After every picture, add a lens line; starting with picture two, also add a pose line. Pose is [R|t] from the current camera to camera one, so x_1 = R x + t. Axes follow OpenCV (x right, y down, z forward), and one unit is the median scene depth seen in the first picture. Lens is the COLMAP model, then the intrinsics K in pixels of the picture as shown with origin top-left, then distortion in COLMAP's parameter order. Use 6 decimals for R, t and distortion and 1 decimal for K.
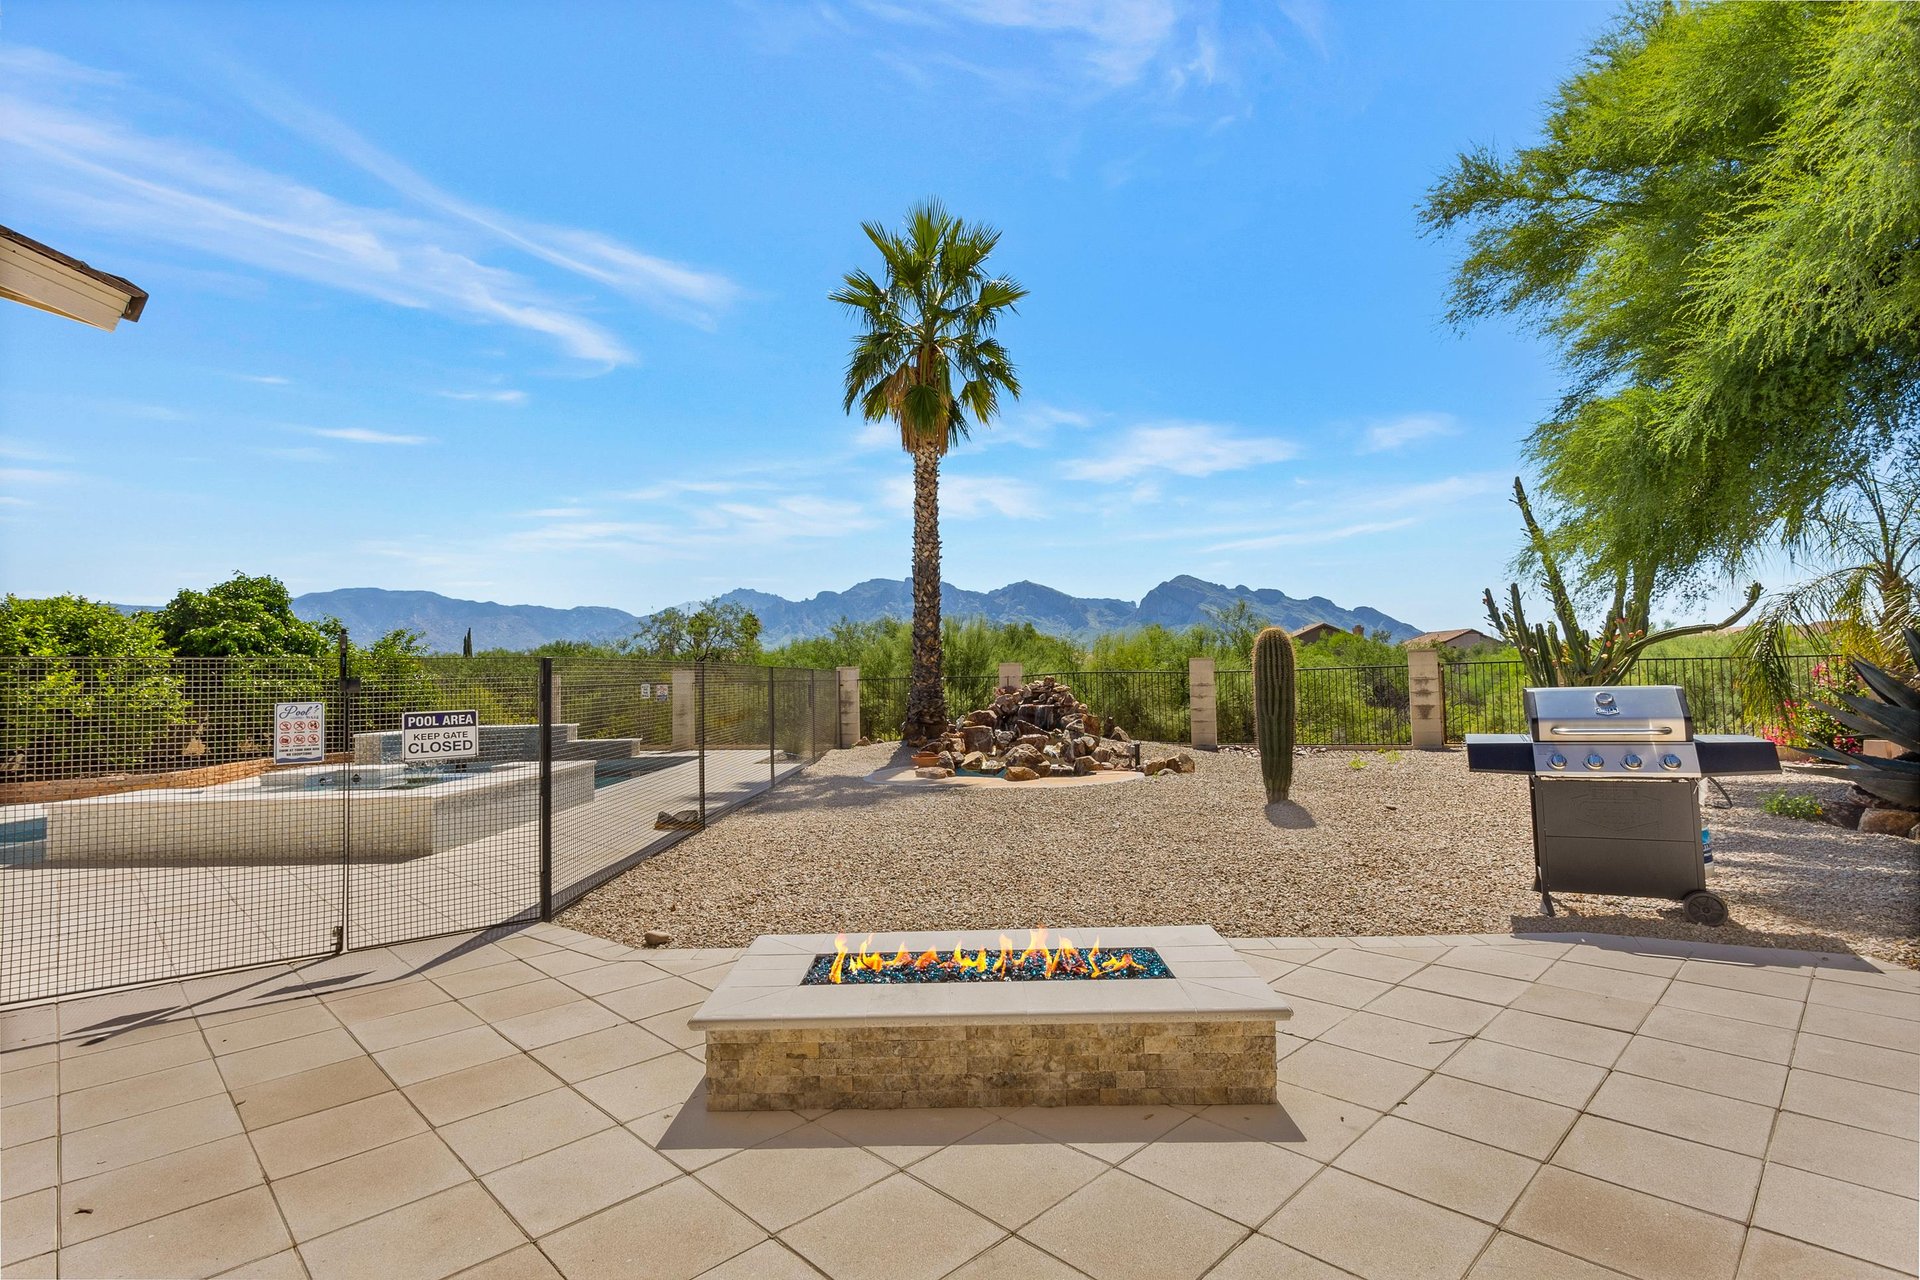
lens RADIAL K [[913.2, 0, 960.0], [0, 913.2, 640.0], [0, 0, 1]] dist [0.003035, 0.000859]
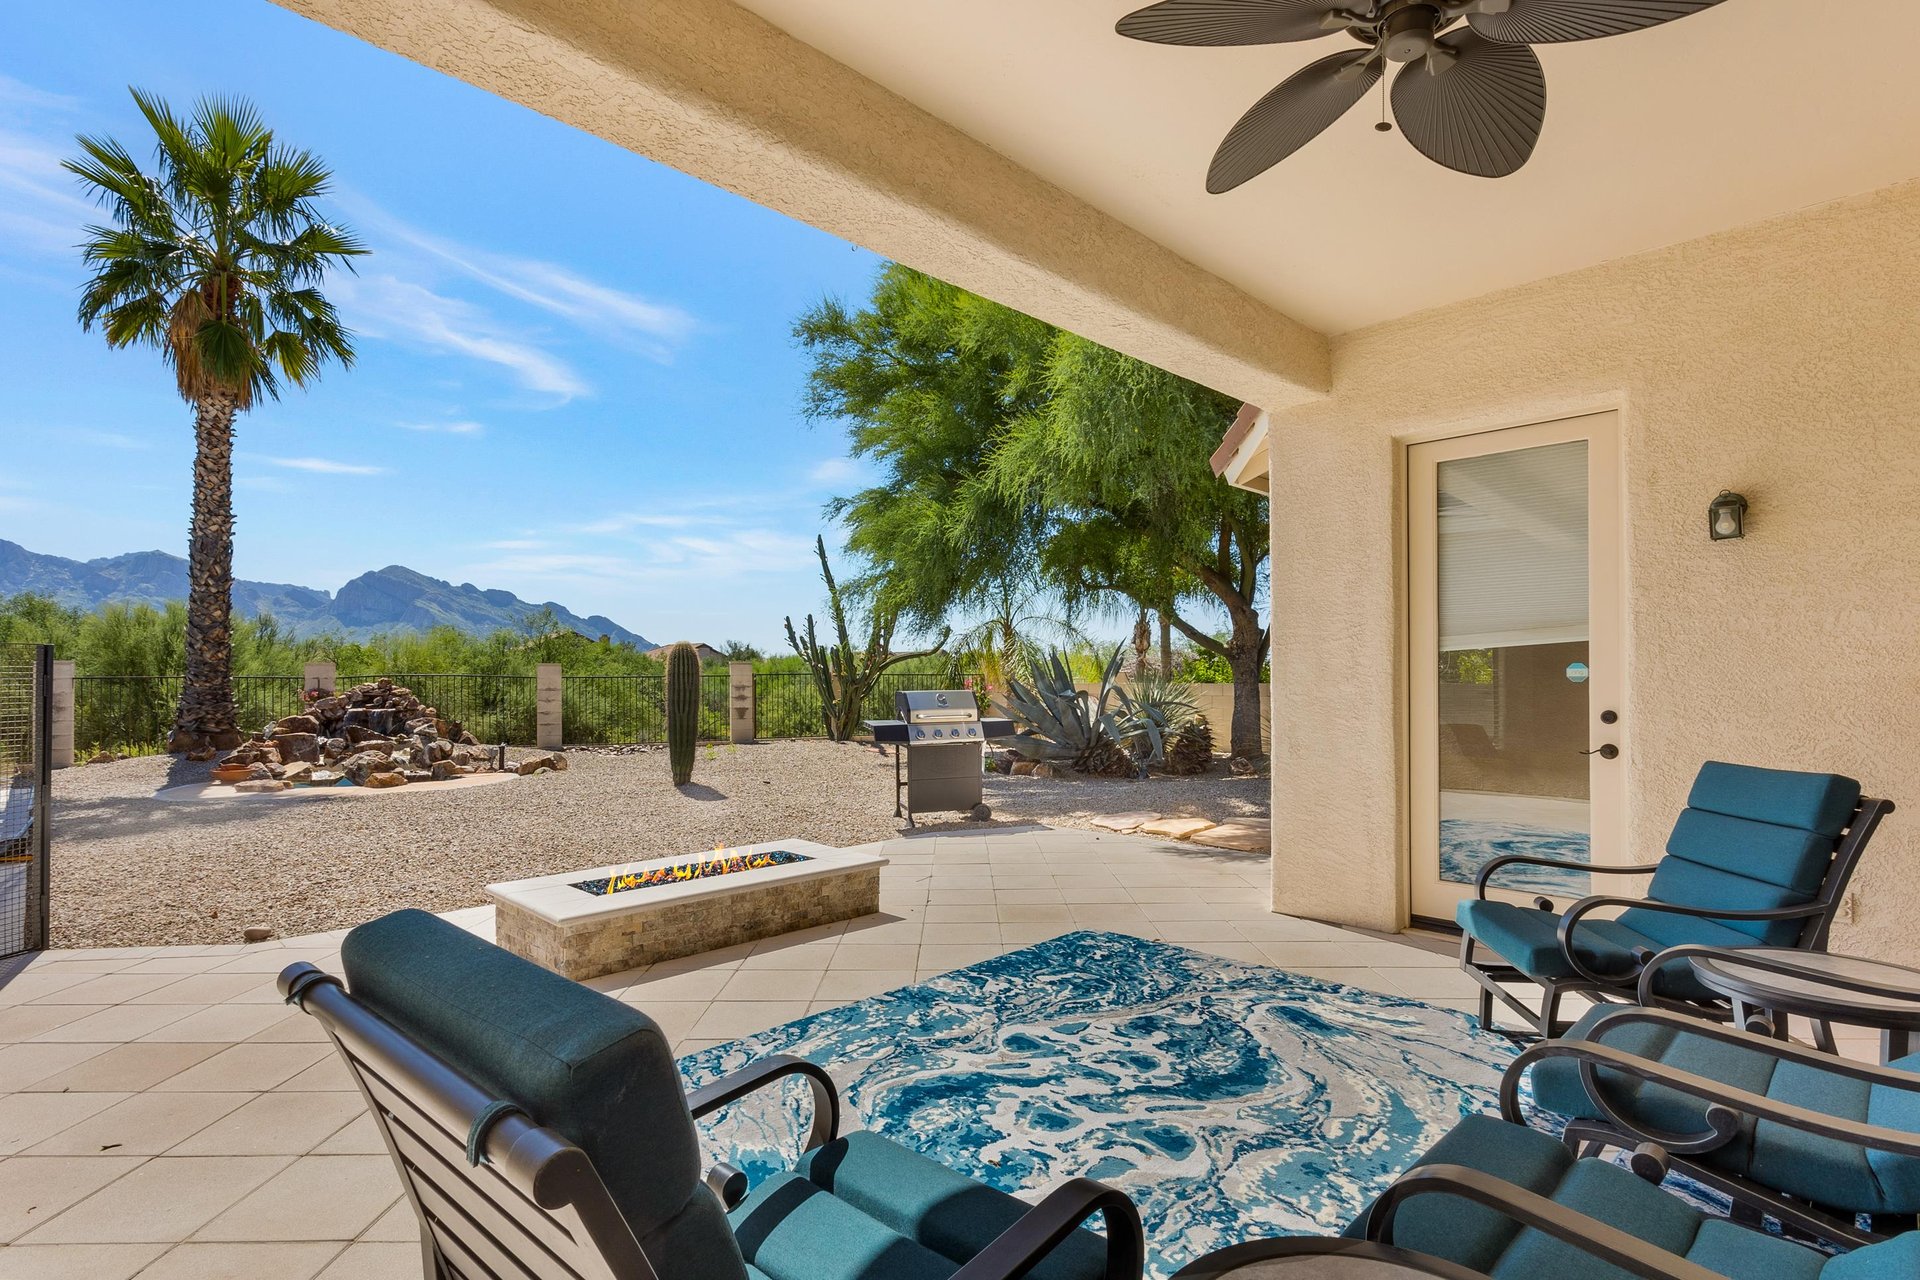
lens RADIAL K [[916.8, 0, 956.9], [0, 916.8, 693.4], [0, 0, 1]] dist [0.000352, -0.000049]
pose [[0.704276, 0.007670, 0.709885, -0.172399], [-0.043003, 0.998566, 0.031874, 0.000207], [-0.708623, -0.052976, 0.703596, -0.078258]]
